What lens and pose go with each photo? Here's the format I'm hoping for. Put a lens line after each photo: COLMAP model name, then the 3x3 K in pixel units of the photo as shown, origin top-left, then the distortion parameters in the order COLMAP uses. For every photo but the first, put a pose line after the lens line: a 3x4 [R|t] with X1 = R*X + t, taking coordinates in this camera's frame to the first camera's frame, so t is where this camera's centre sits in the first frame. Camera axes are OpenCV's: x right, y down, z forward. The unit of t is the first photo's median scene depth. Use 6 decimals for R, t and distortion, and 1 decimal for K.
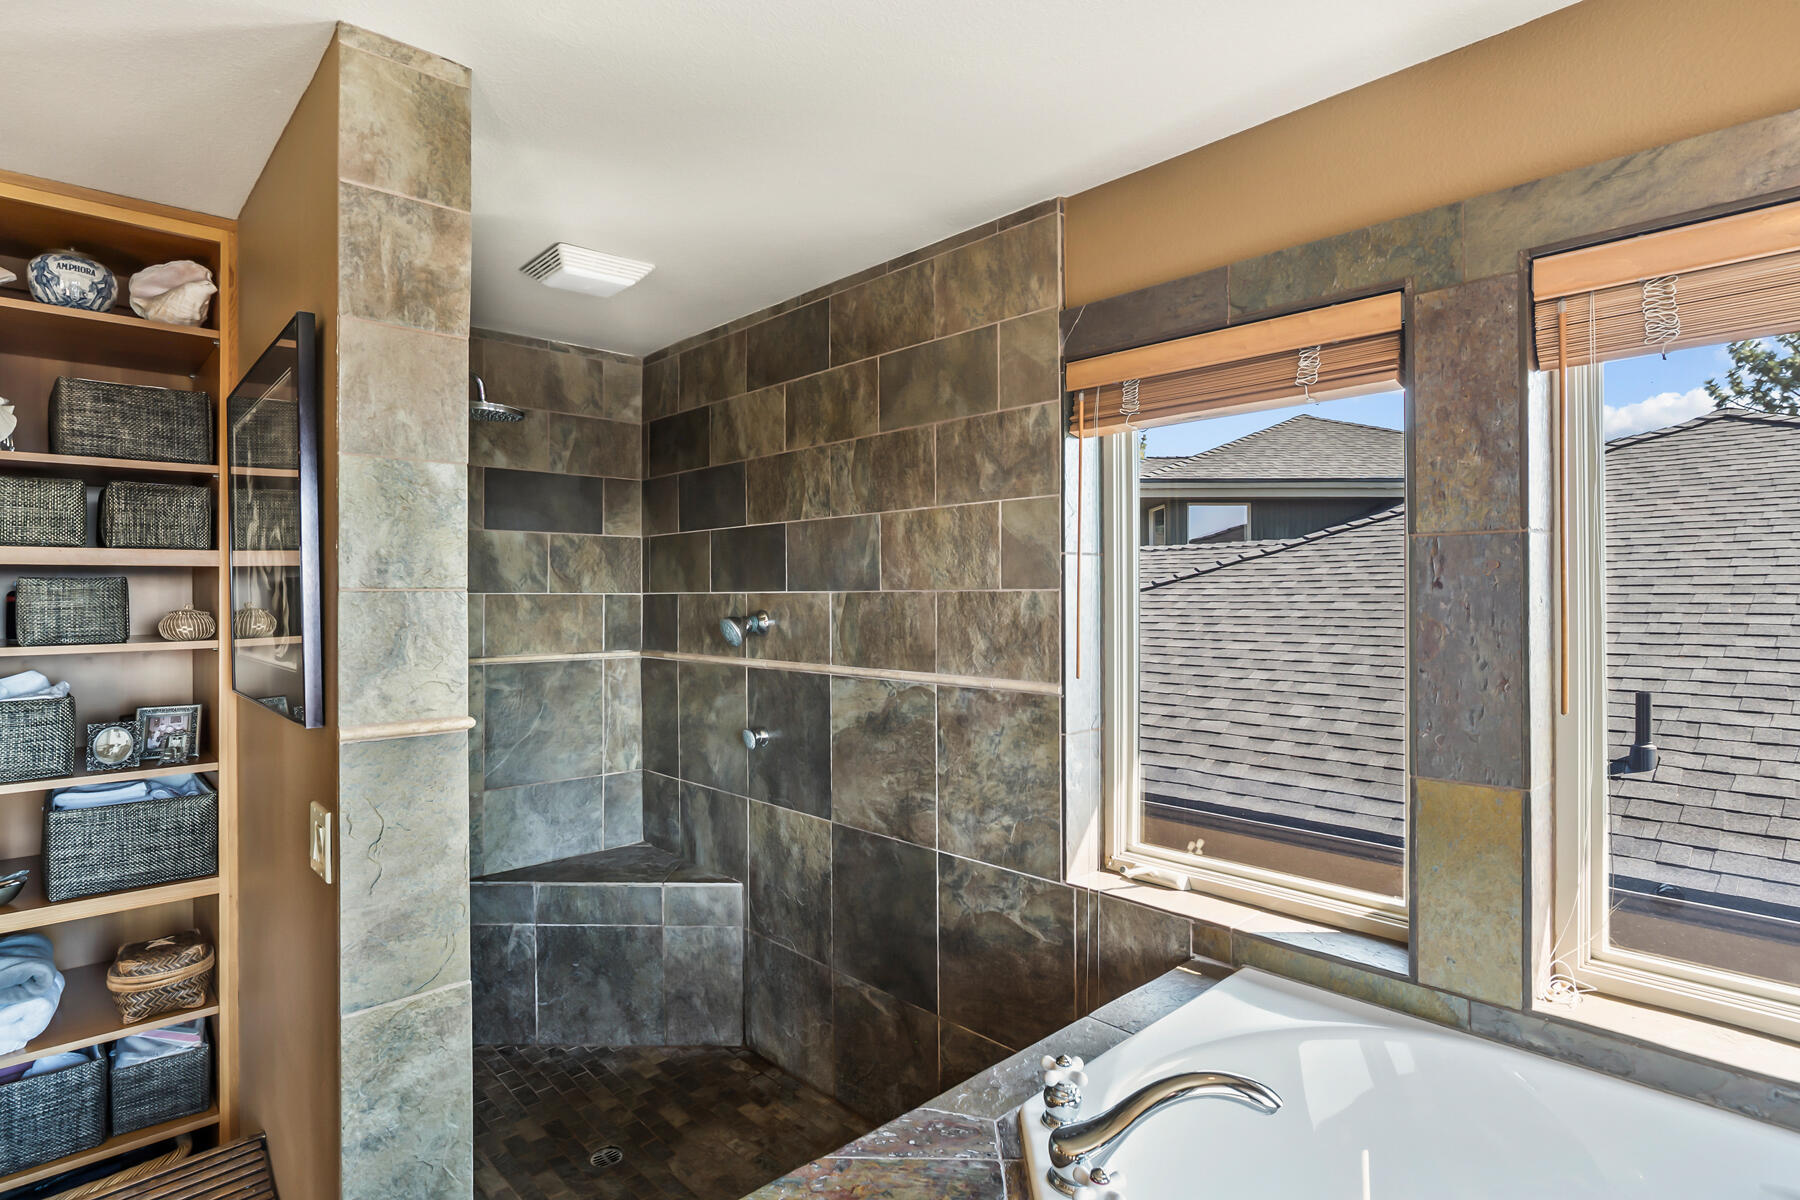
lens RADIAL K [[918.4, 0, 897.6], [0, 918.4, 592.2], [0, 0, 1]] dist [-0.022745, 0.011812]
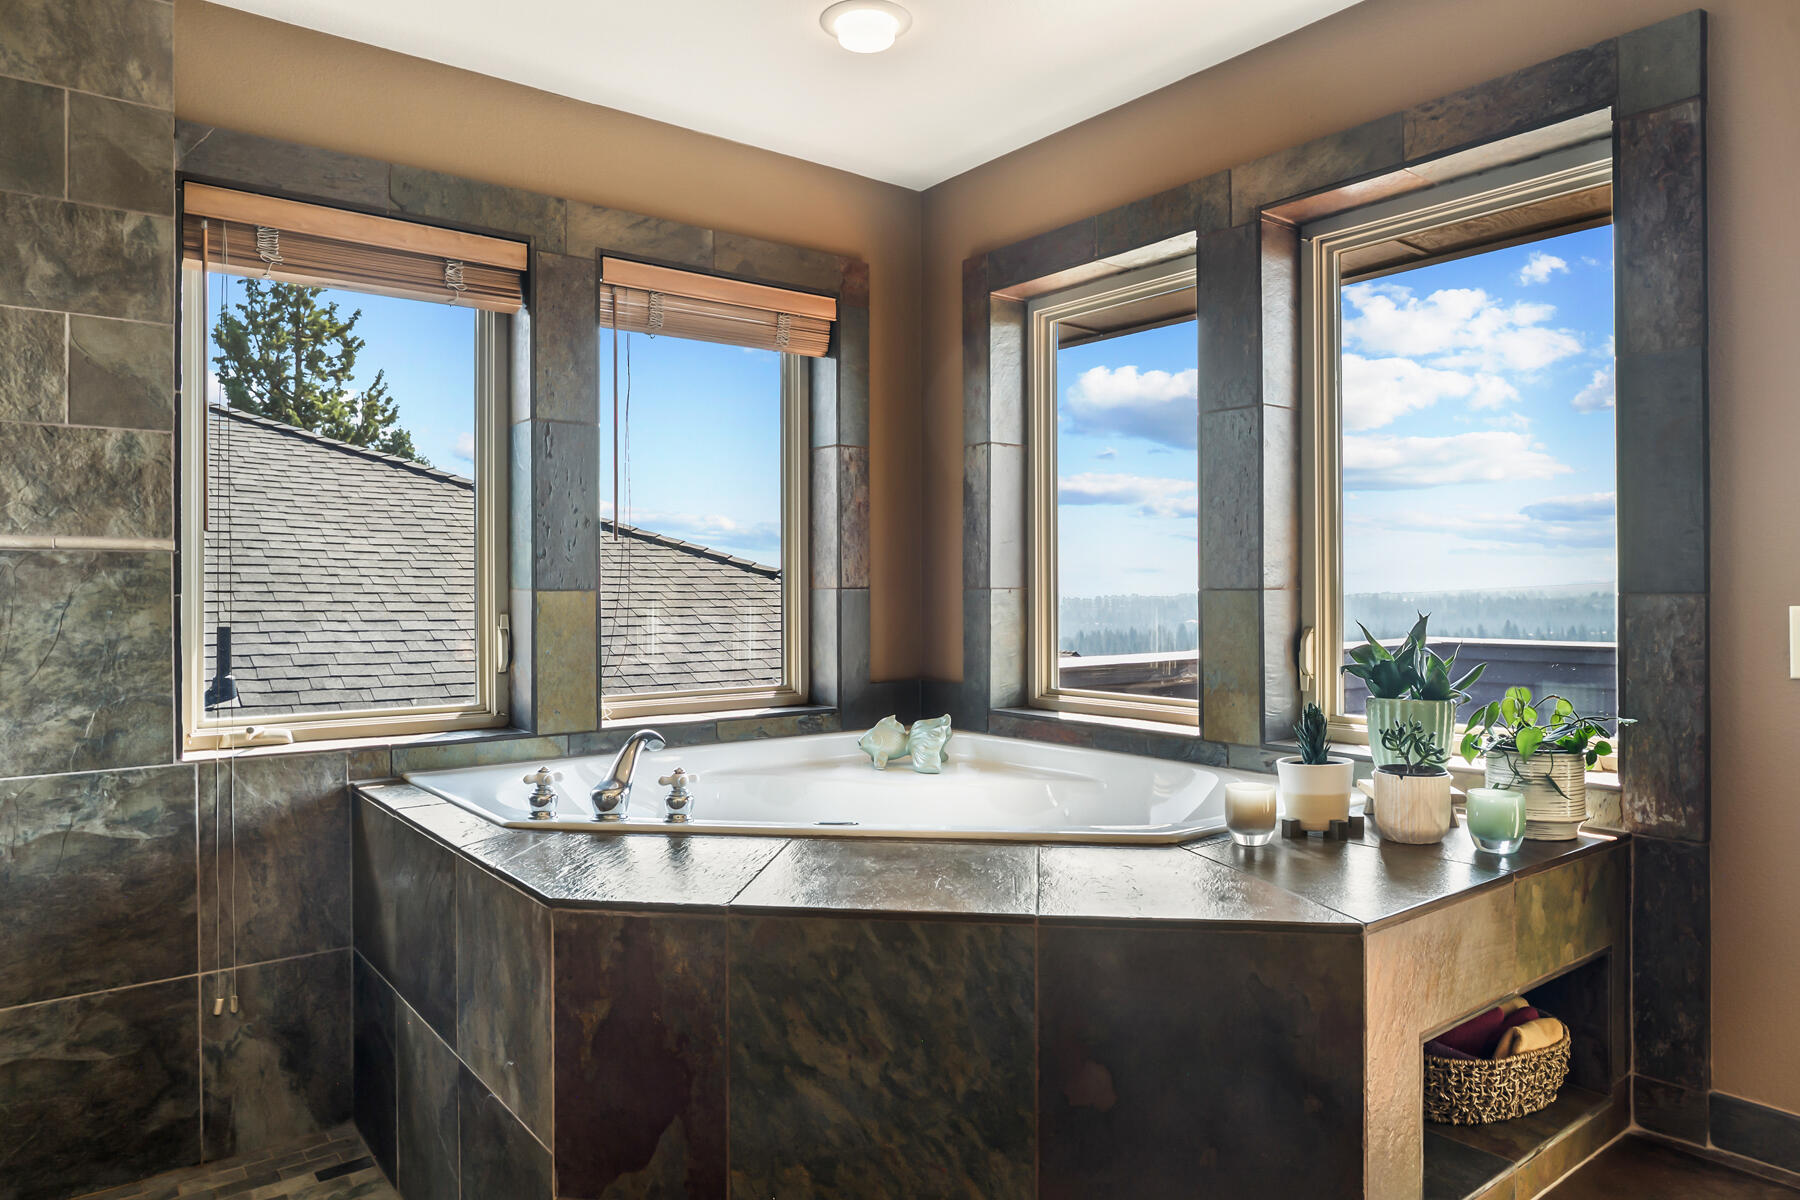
lens RADIAL K [[1225.7, 0, 895.8], [0, 1225.7, 599.2], [0, 0, 1]] dist [-0.000914, 0.003076]
pose [[0.096836, 0.003517, 0.995294, -0.913193], [0.004208, 0.999983, -0.003943, 0.162639], [-0.995292, 0.004570, 0.096819, 0.186764]]
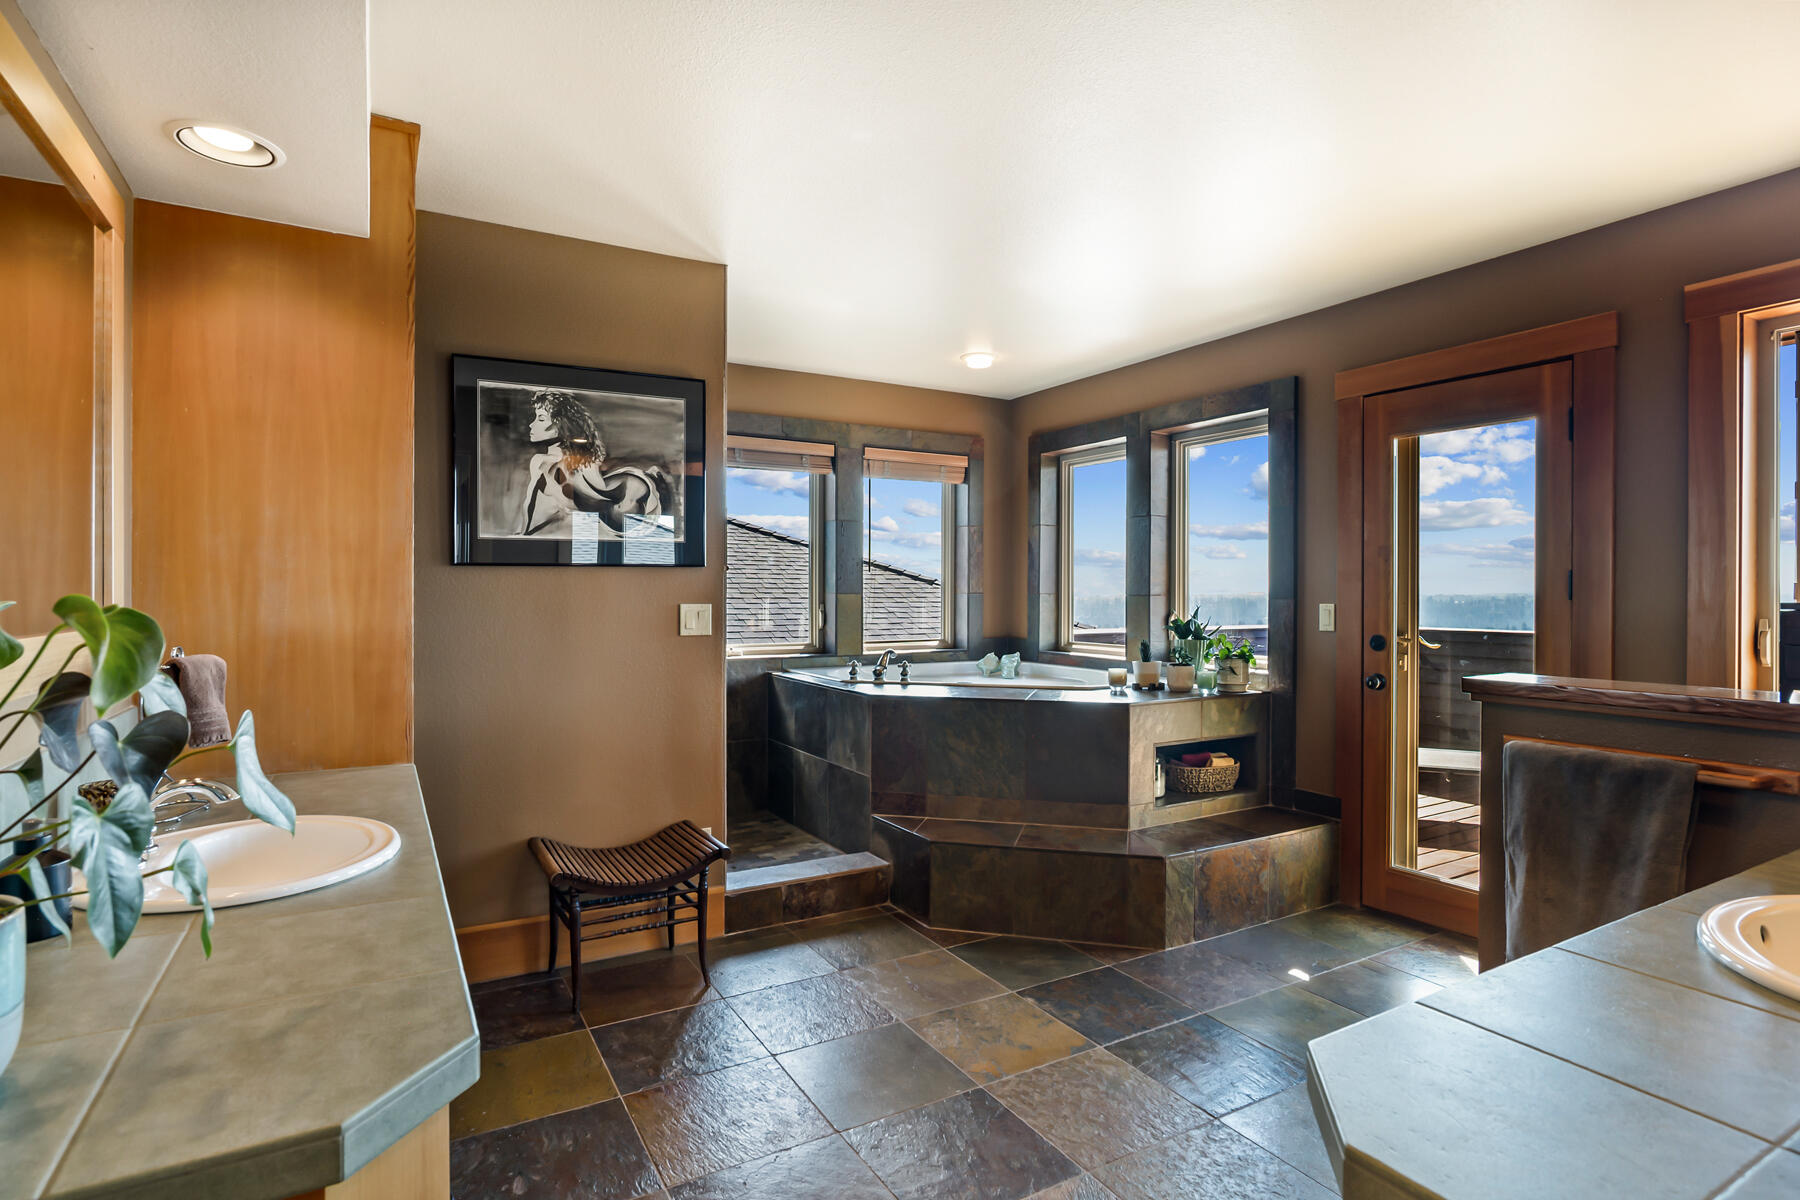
lens RADIAL K [[918.4, 0, 900.5], [0, 918.4, 598.1], [0, 0, 1]] dist [-0.022745, 0.011812]
pose [[0.223795, 0.003768, 0.974629, -1.869579], [-0.003898, 0.999988, -0.002971, 0.163649], [-0.974628, -0.003134, 0.223807, 0.025649]]
